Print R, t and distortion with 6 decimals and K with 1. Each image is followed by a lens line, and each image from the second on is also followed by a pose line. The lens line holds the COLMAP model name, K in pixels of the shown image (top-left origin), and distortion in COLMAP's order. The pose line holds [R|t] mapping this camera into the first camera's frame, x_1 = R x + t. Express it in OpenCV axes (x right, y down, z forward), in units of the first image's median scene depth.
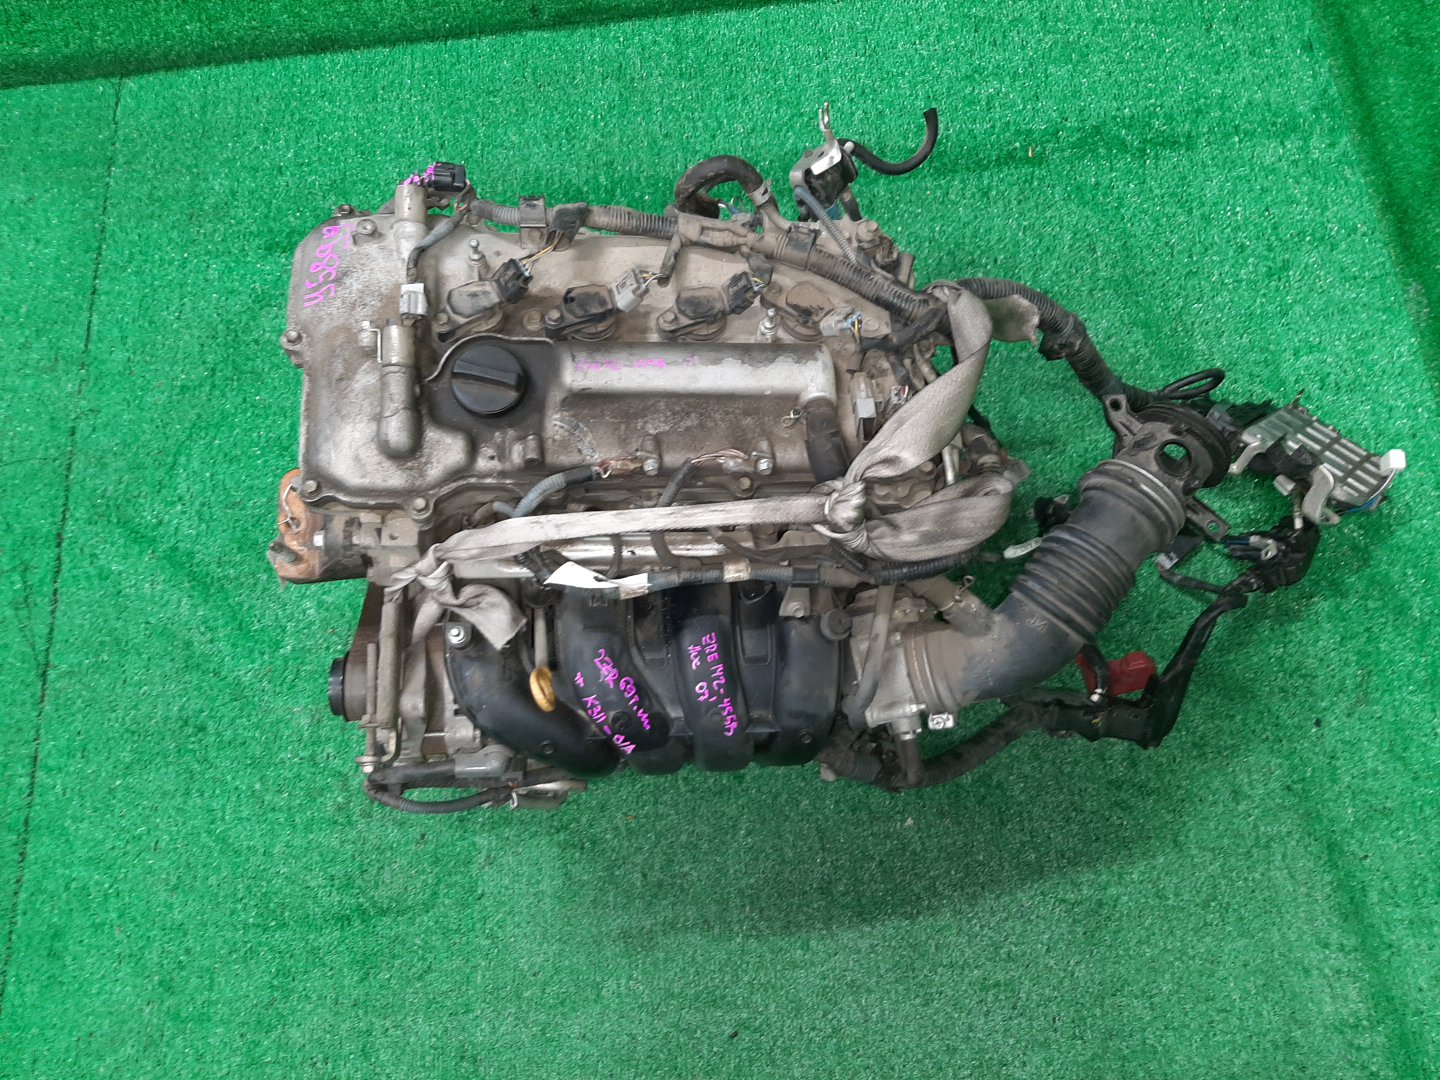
lens RADIAL K [[1097.1, 0, 727.1], [0, 1097.1, 548.0], [0, 0, 1]] dist [0.026657, -0.046438]
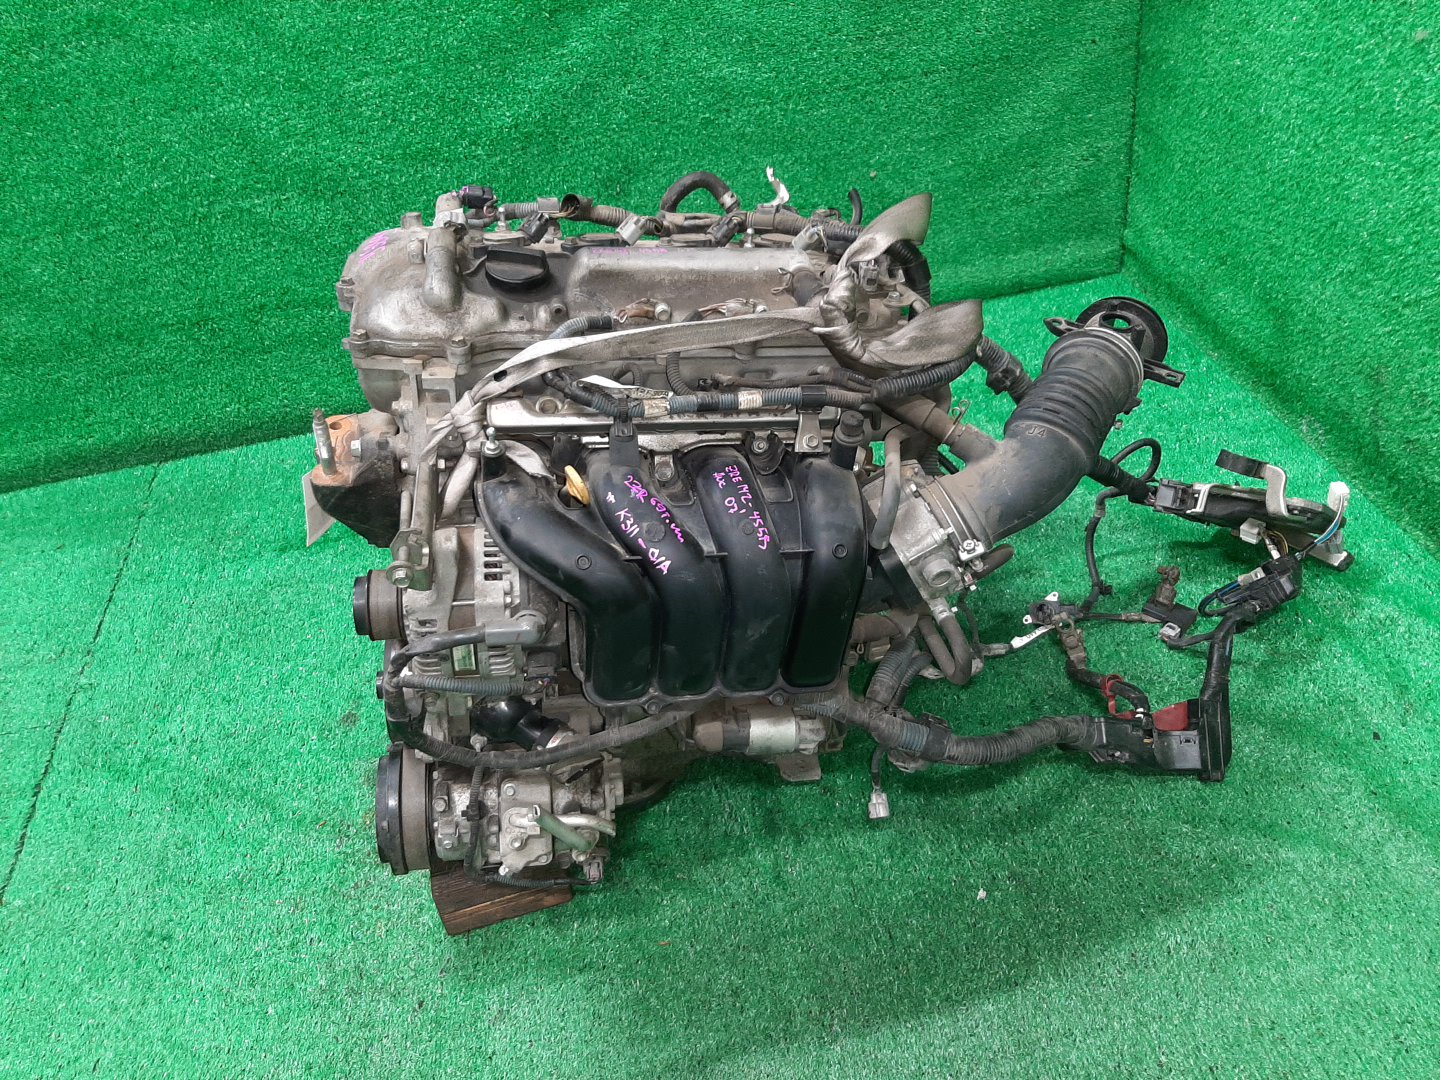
lens RADIAL K [[1097.1, 0, 720.4], [0, 1097.1, 545.2], [0, 0, 1]] dist [0.026657, -0.046438]
pose [[0.993097, -0.103575, 0.055042, -0.088780], [0.117040, 0.844332, -0.522882, 0.665351], [0.007684, 0.525715, 0.850626, 0.148346]]
